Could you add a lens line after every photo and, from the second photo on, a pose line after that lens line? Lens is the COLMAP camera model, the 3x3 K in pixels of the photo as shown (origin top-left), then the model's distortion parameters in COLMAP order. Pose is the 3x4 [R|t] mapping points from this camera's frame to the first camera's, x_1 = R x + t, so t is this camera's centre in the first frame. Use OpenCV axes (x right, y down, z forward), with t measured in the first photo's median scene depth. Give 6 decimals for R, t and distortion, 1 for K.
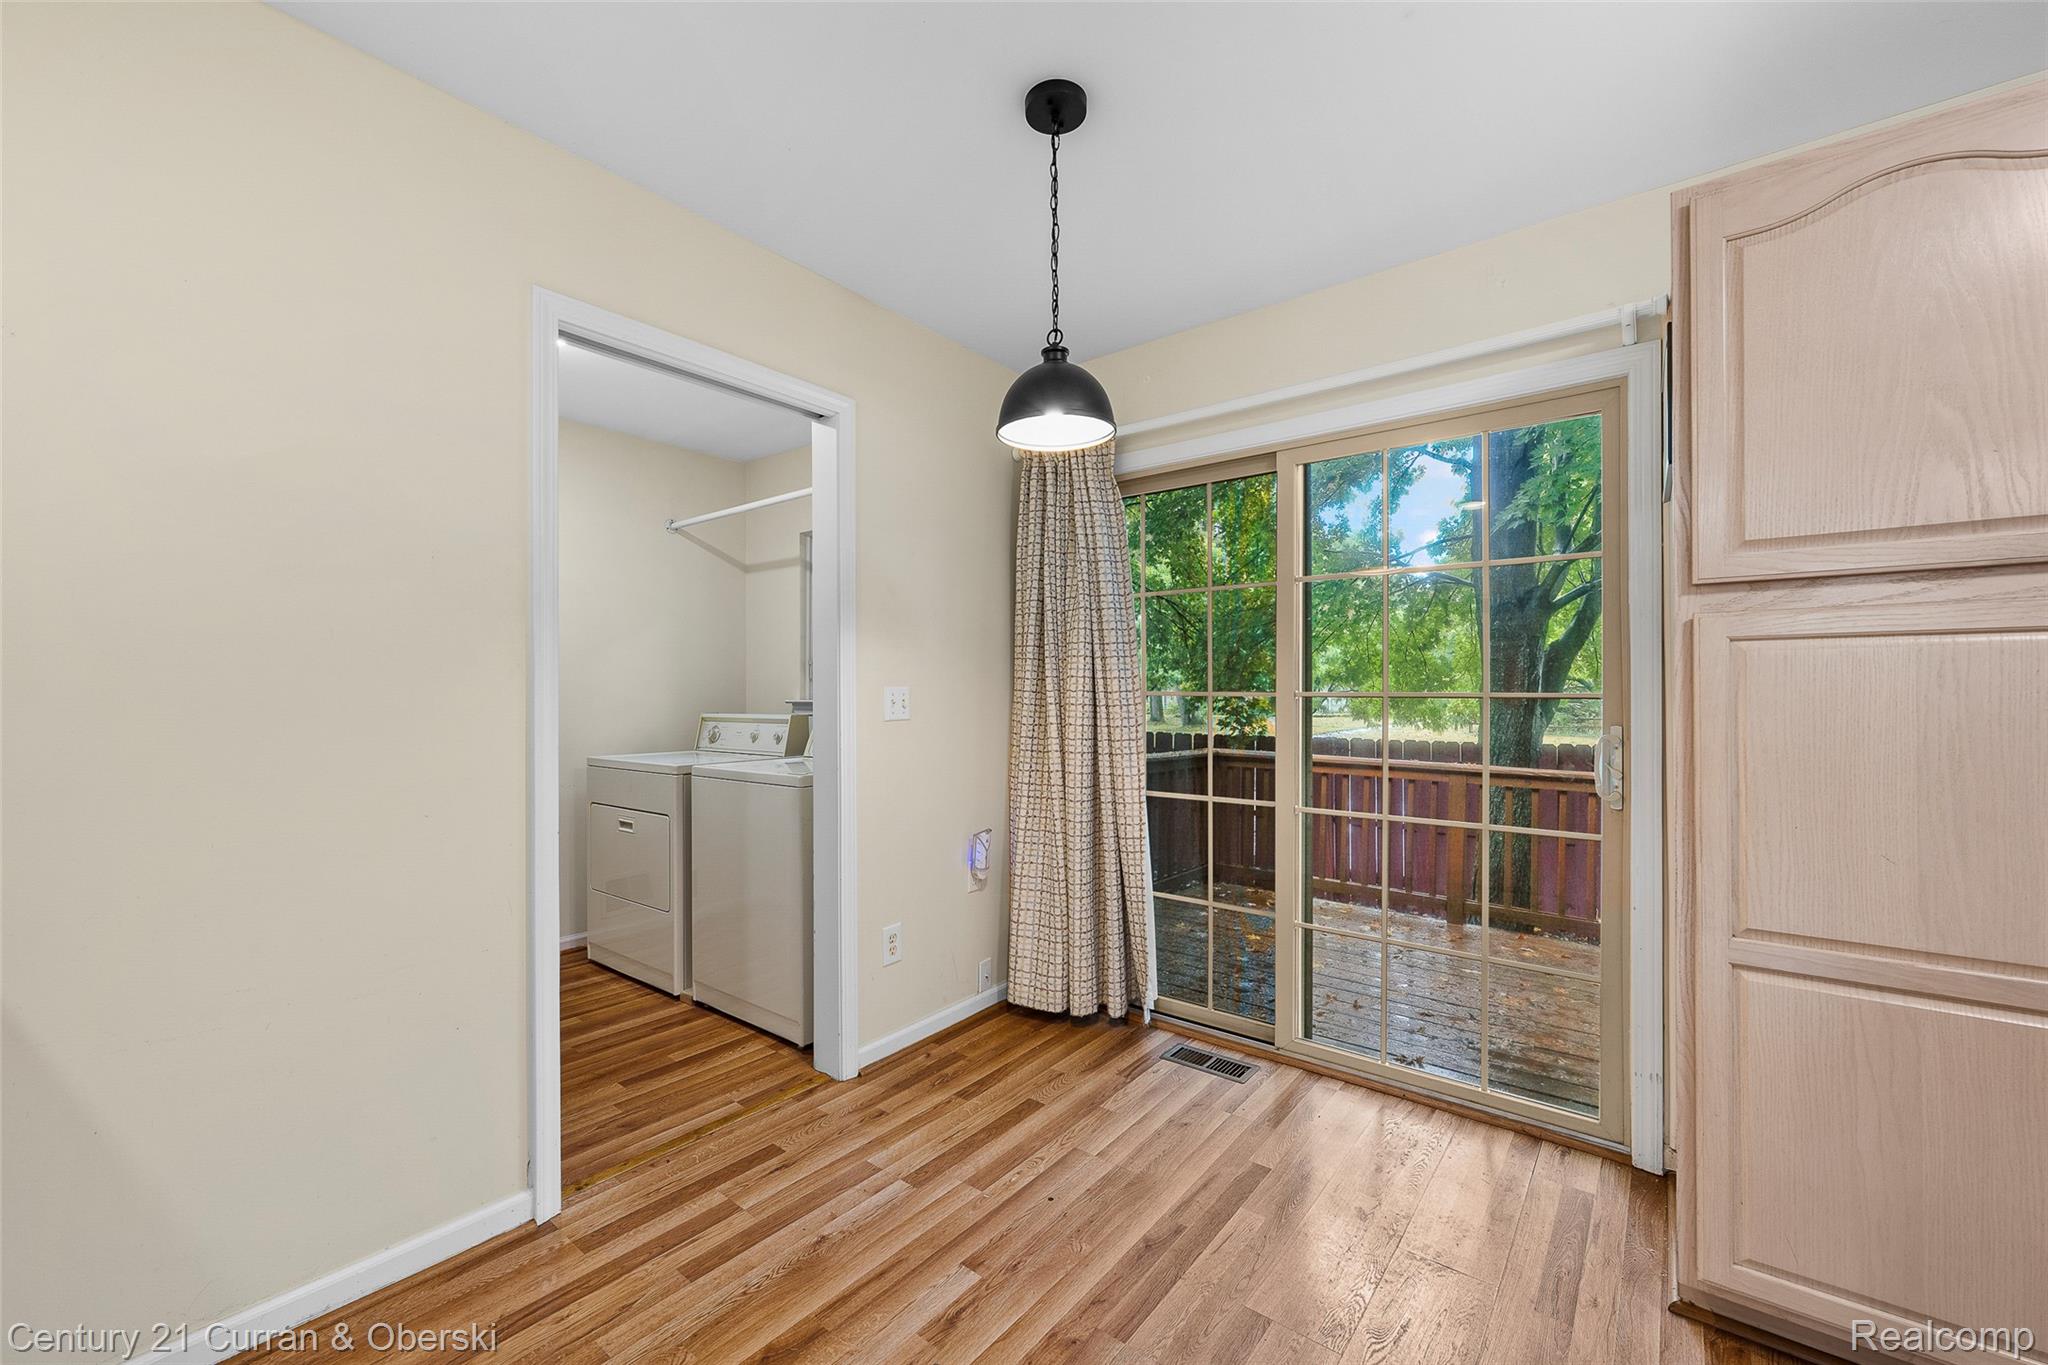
lens RADIAL K [[801.2, 0, 1026.4], [0, 801.2, 688.5], [0, 0, 1]] dist [-0.003157, -0.000139]
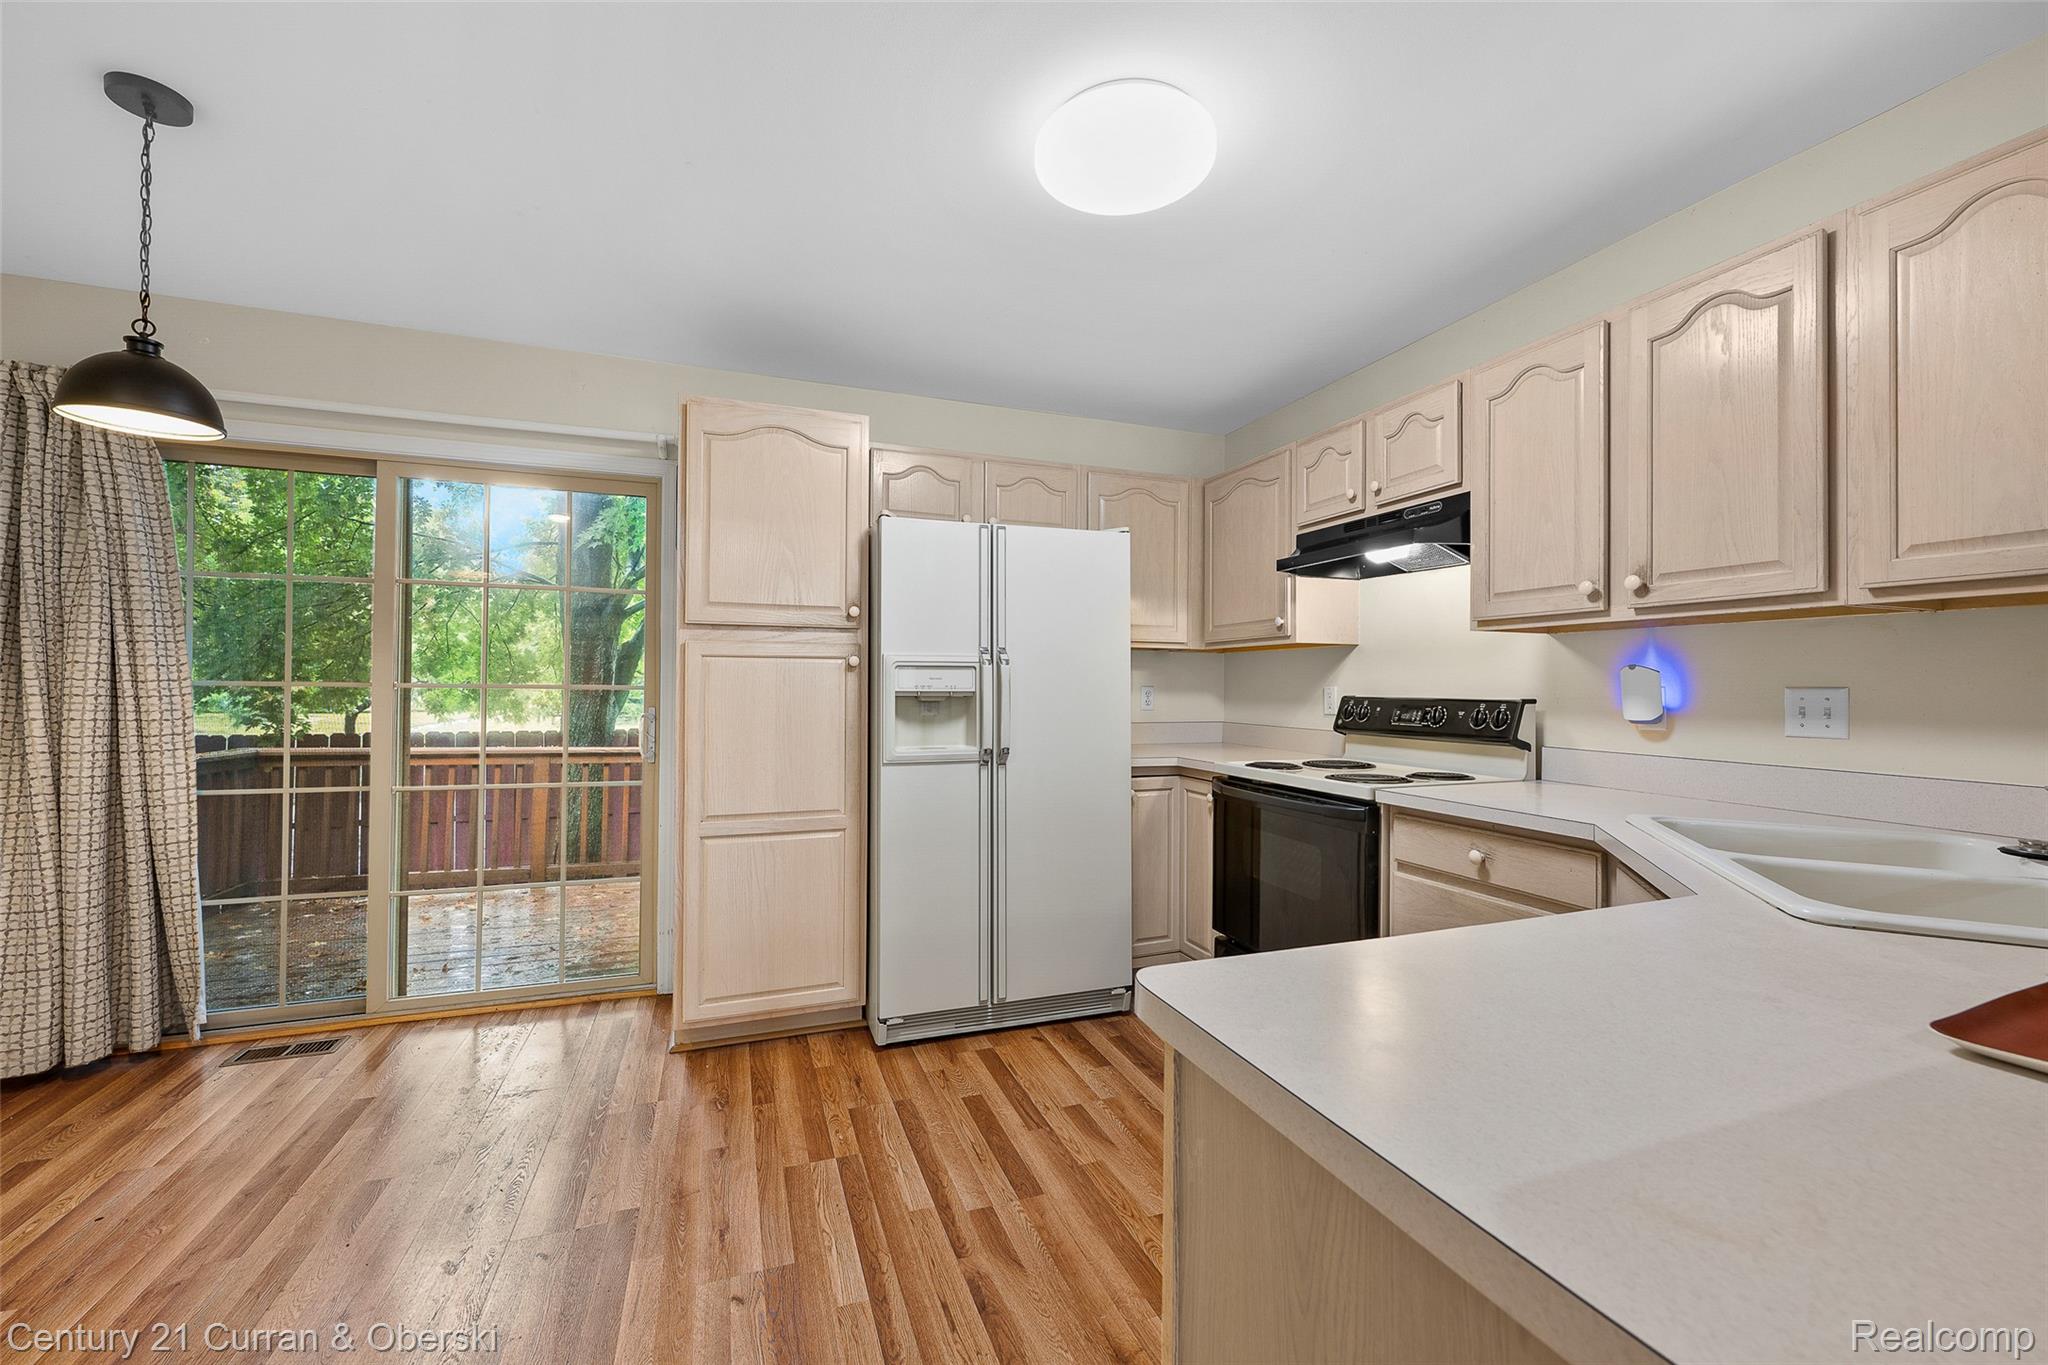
lens RADIAL K [[821.3, 0, 1023.4], [0, 821.3, 680.1], [0, 0, 1]] dist [-0.000314, -0.000167]
pose [[0.518083, 0.011832, 0.855248, -0.164382], [-0.010926, 0.999914, -0.007214, -0.000863], [-0.855261, -0.005607, 0.518168, -0.293786]]
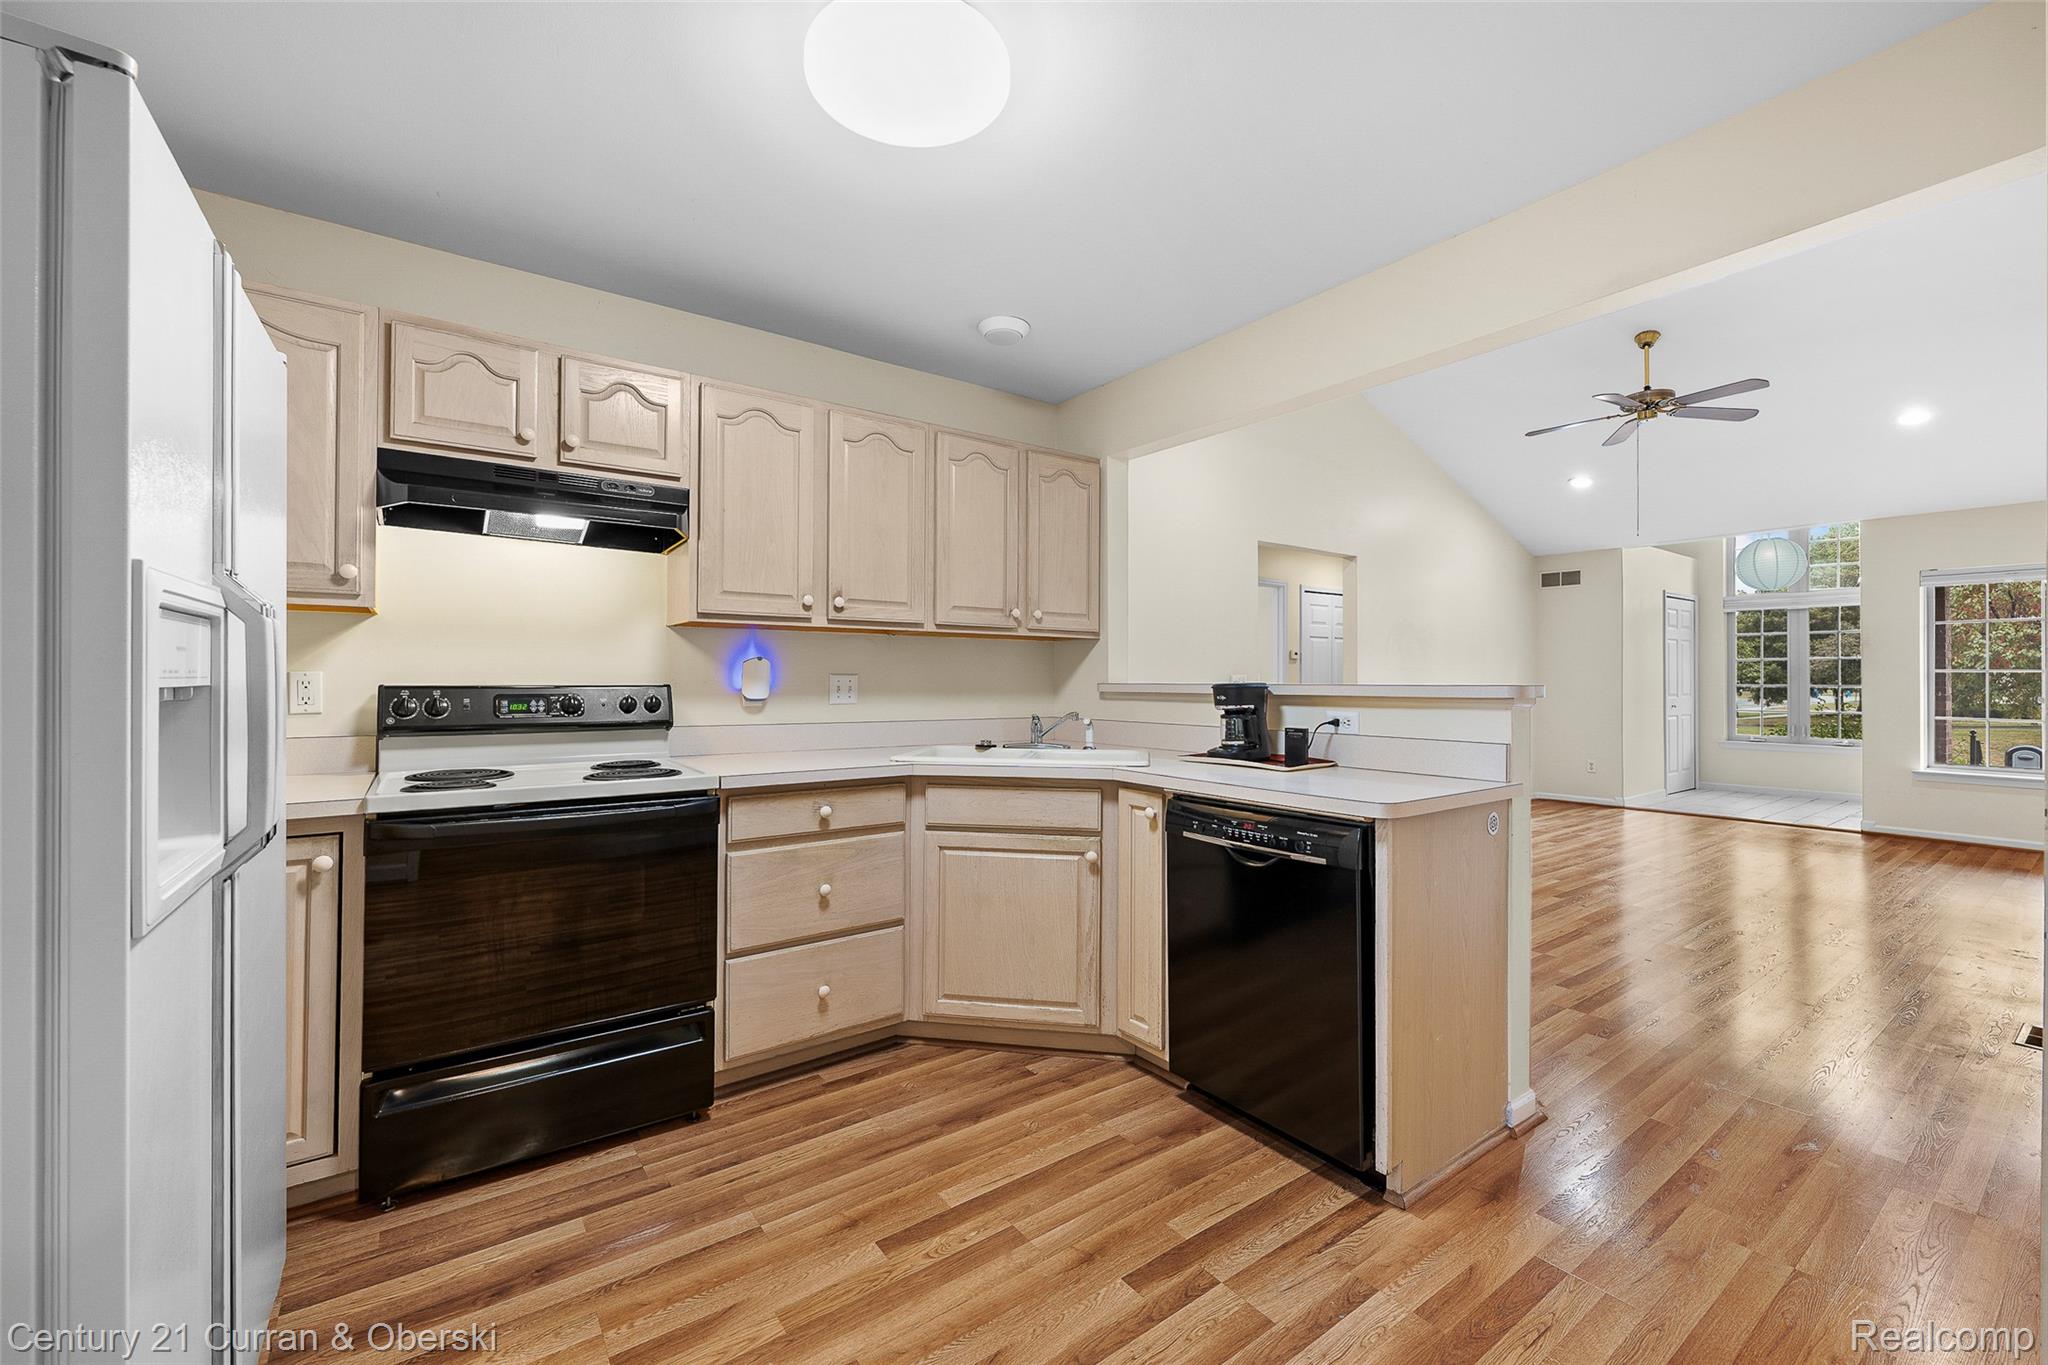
lens RADIAL K [[826.7, 0, 1017.7], [0, 826.7, 671.0], [0, 0, 1]] dist [0.000391, 0.000258]
pose [[-0.963332, 0.001799, 0.268305, 0.211713], [-0.002125, 0.999895, -0.014335, 0.004541], [-0.268303, -0.014380, -0.963227, 0.538221]]
